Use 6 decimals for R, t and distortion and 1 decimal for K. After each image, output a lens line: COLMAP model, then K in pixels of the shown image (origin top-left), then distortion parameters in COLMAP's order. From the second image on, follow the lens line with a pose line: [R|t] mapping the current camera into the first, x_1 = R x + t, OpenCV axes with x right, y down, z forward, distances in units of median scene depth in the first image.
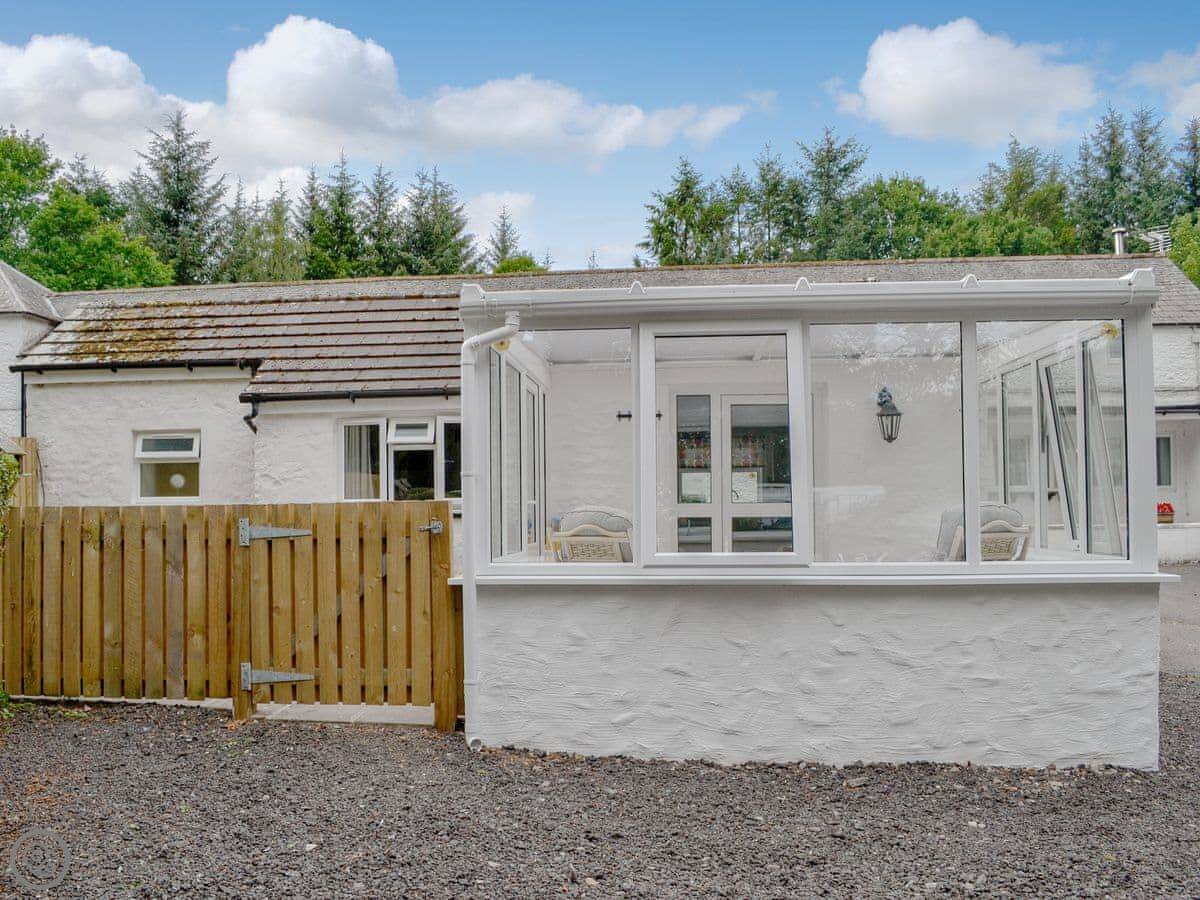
lens RADIAL K [[1051.3, 0, 601.5], [0, 1051.3, 482.0], [0, 0, 1]] dist [-0.074498, 0.000118]
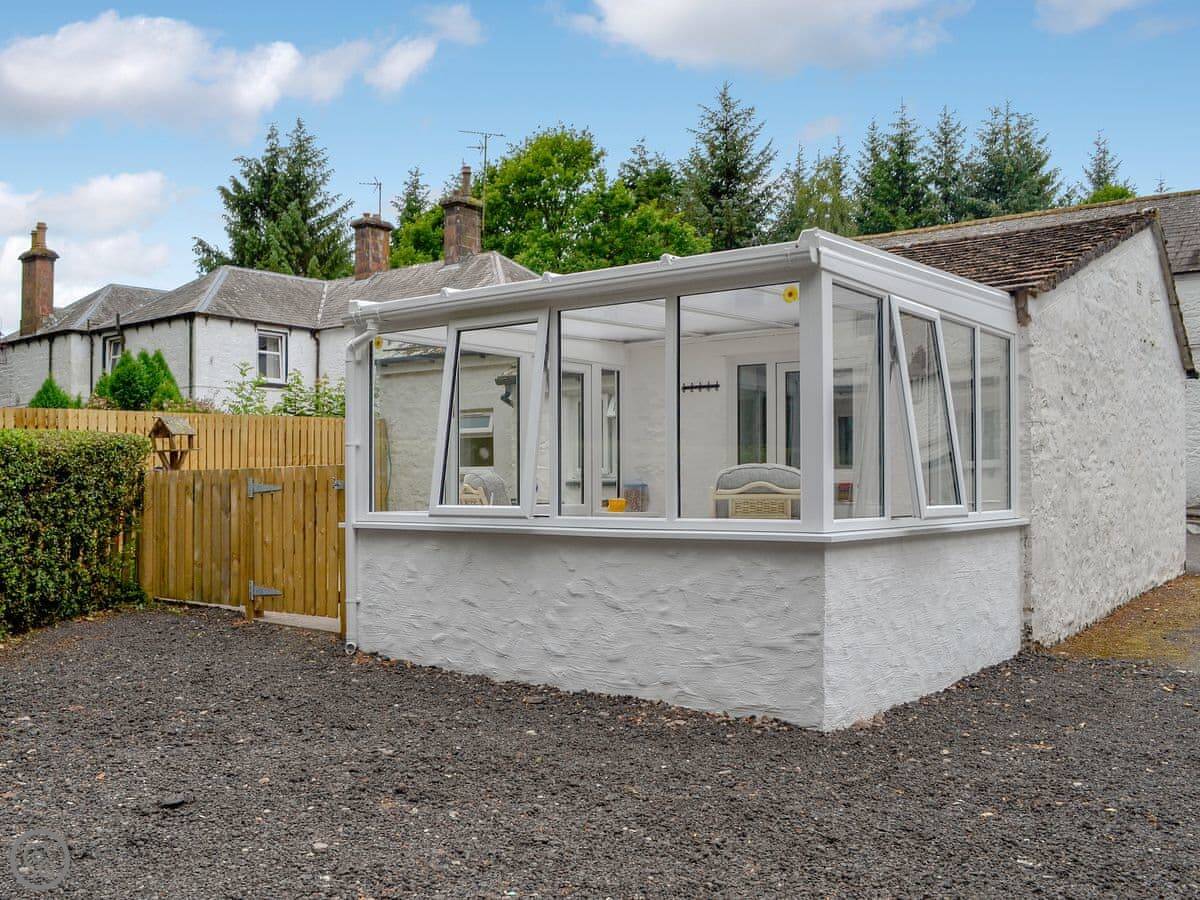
lens RADIAL K [[1163.0, 0, 600.3], [0, 1163.0, 473.2], [0, 0, 1]] dist [-0.094901, 0.007245]
pose [[0.846785, 0.000482, -0.531935, 0.398396], [0.007844, 0.999880, 0.013393, 0.005271], [0.531877, -0.015513, 0.846679, -0.029371]]
